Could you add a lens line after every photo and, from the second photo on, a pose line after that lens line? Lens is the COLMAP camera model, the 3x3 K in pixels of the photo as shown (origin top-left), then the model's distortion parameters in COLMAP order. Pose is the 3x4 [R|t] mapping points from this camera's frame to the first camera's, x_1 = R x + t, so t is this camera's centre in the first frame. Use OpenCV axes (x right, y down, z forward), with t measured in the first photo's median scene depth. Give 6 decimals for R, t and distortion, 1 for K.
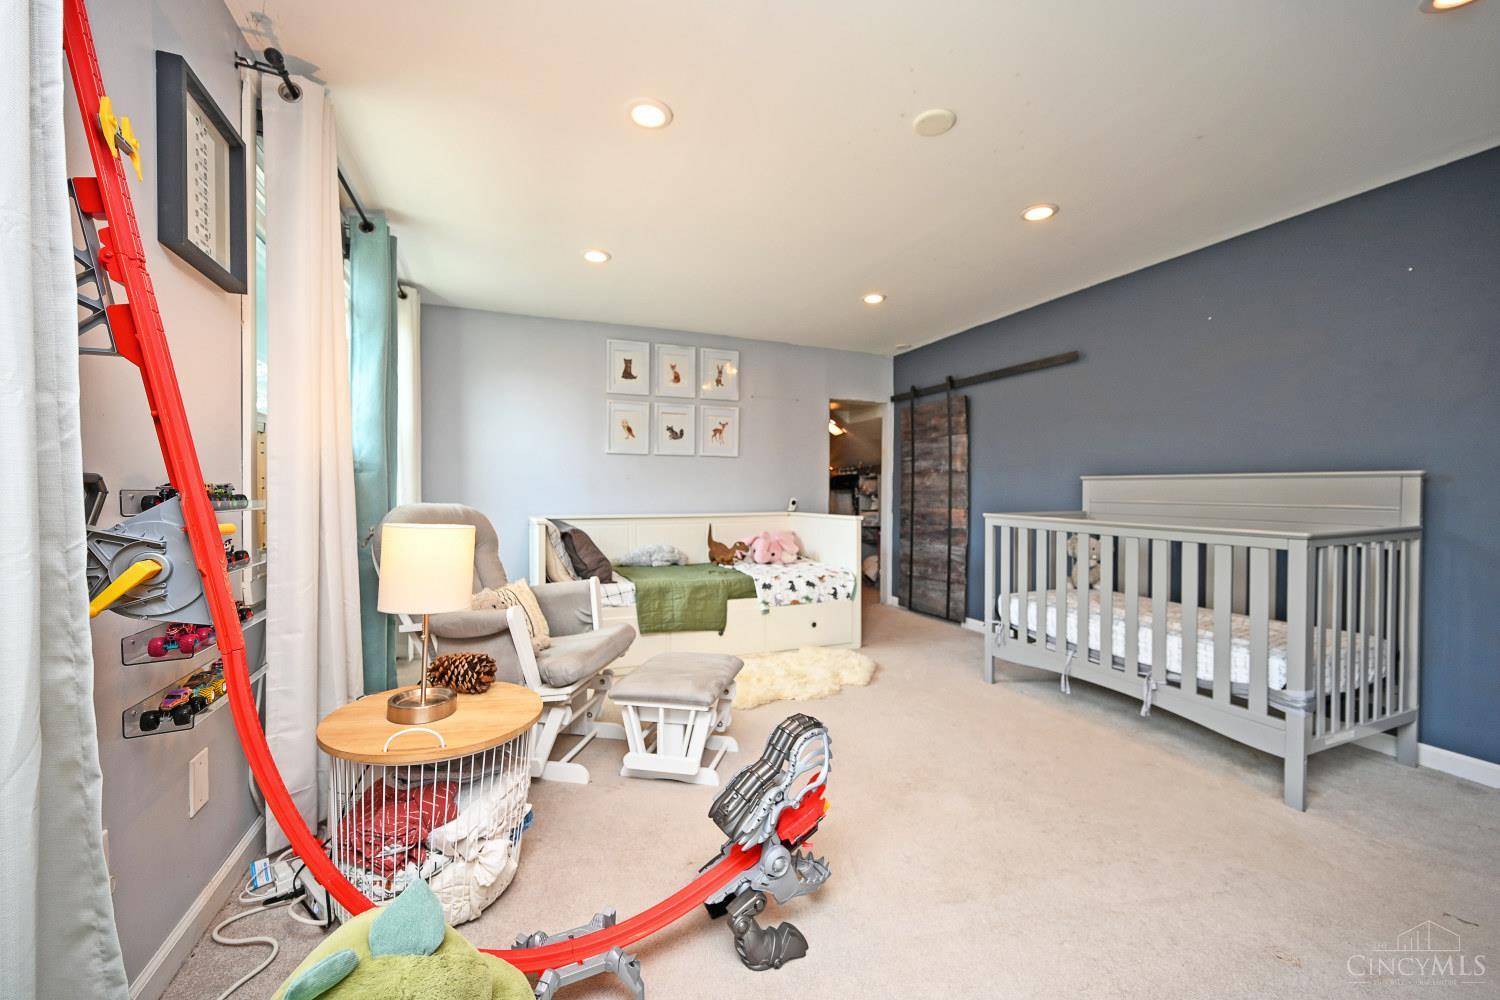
lens RADIAL K [[583.0, 0, 760.6], [0, 583.0, 492.6], [0, 0, 1]] dist [0.000005, -0.000162]
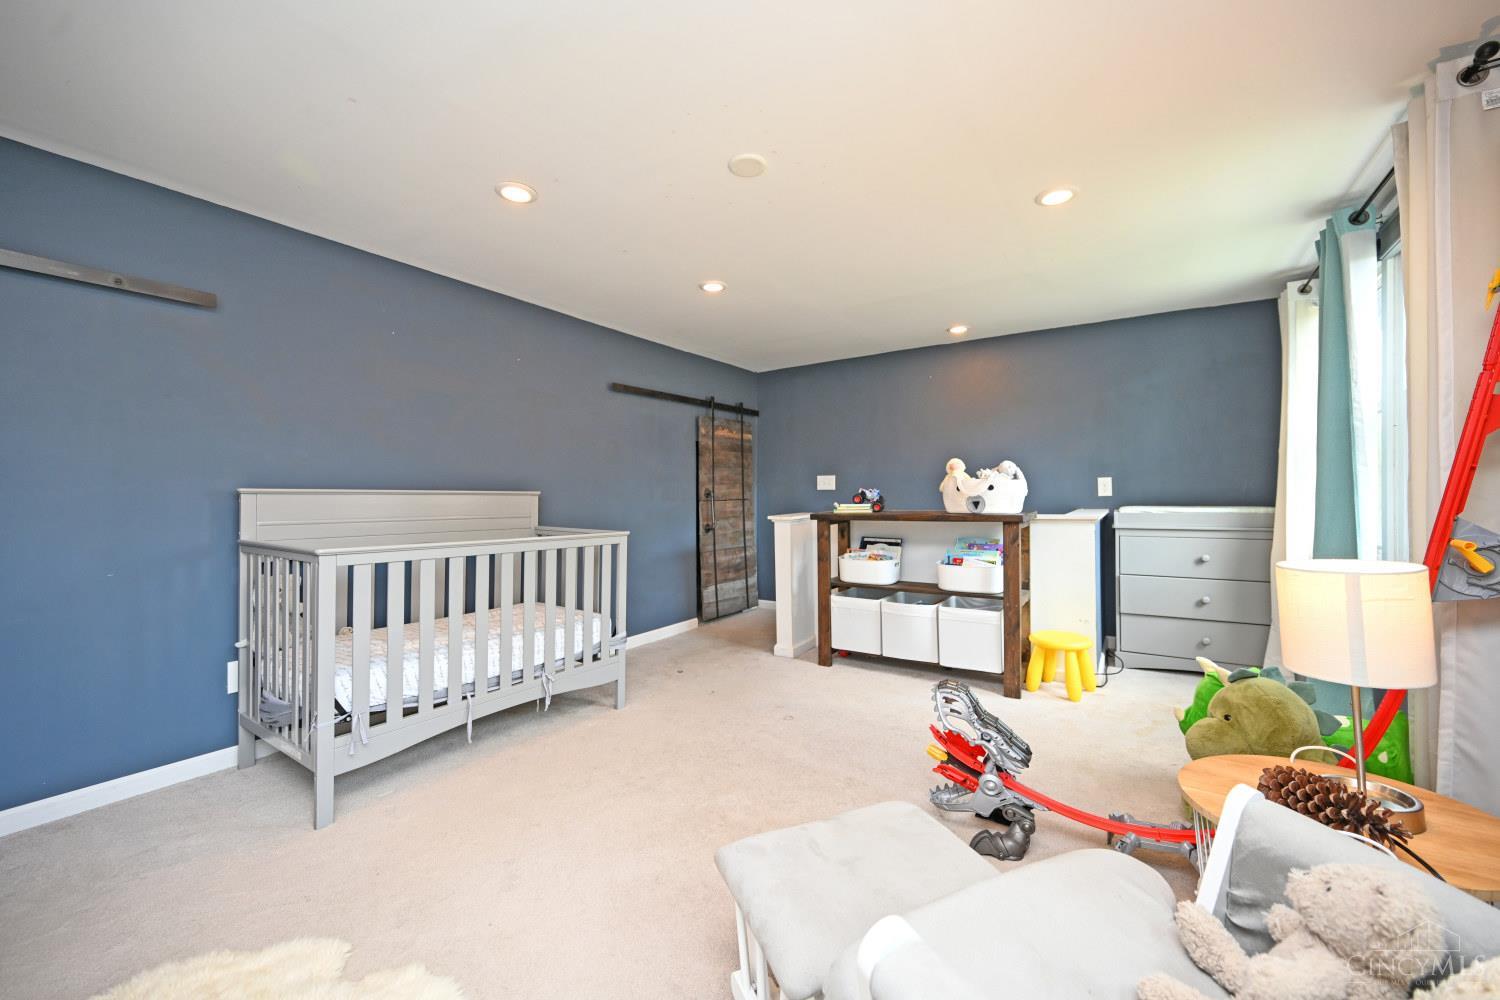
lens RADIAL K [[583.0, 0, 760.3], [0, 583.0, 498.5], [0, 0, 1]] dist [0.000005, -0.000162]
pose [[-0.555600, 0.004695, 0.831437, -0.437040], [0.010998, 0.999938, 0.001703, -0.014703], [-0.831377, 0.010090, -0.555617, 1.130960]]
